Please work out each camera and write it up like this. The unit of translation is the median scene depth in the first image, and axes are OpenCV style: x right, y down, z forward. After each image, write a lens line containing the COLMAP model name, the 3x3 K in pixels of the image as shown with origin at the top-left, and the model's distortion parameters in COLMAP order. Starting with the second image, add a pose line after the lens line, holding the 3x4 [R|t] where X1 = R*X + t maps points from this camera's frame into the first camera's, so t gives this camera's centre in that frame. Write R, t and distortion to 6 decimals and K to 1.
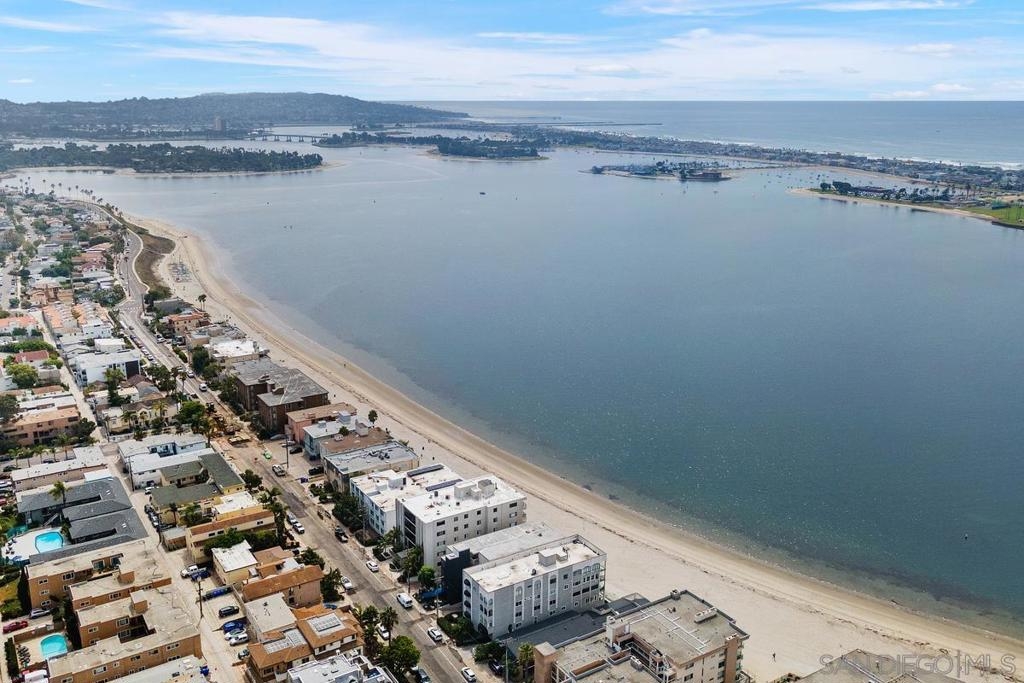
lens RADIAL K [[875.0, 0, 505.8], [0, 875.0, 341.1], [0, 0, 1]] dist [0.031860, 0.013798]
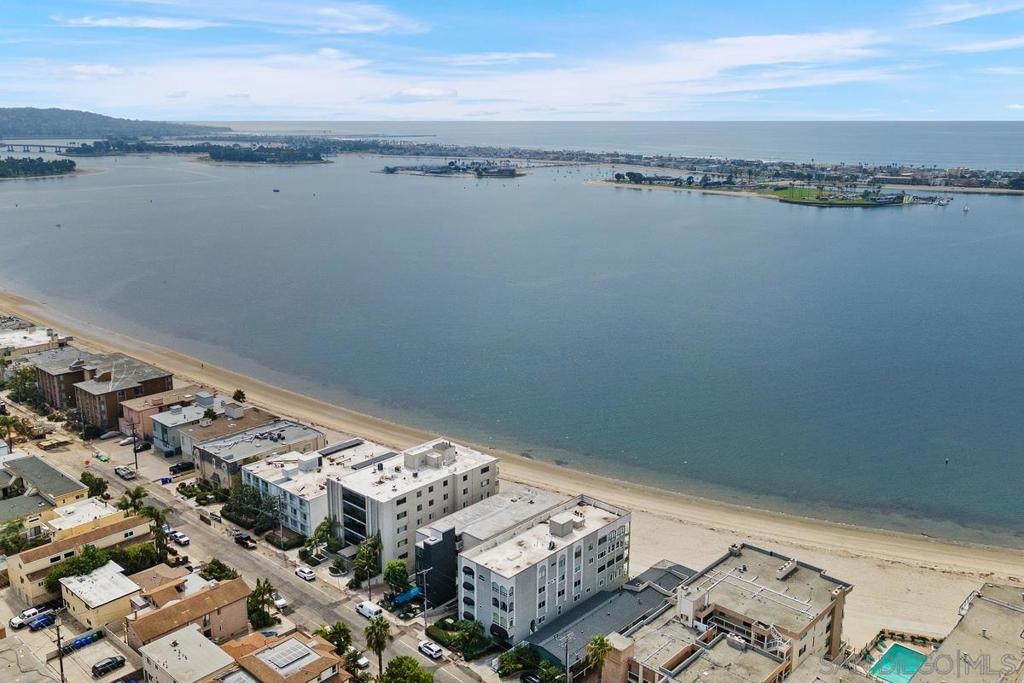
lens RADIAL K [[875.0, 0, 505.8], [0, 875.0, 341.1], [0, 0, 1]] dist [0.031860, 0.013798]
pose [[0.966784, -0.067656, 0.246480, -0.148831], [0.072566, 0.997304, -0.010878, 0.081572], [-0.245079, 0.028403, 0.969087, 0.243562]]
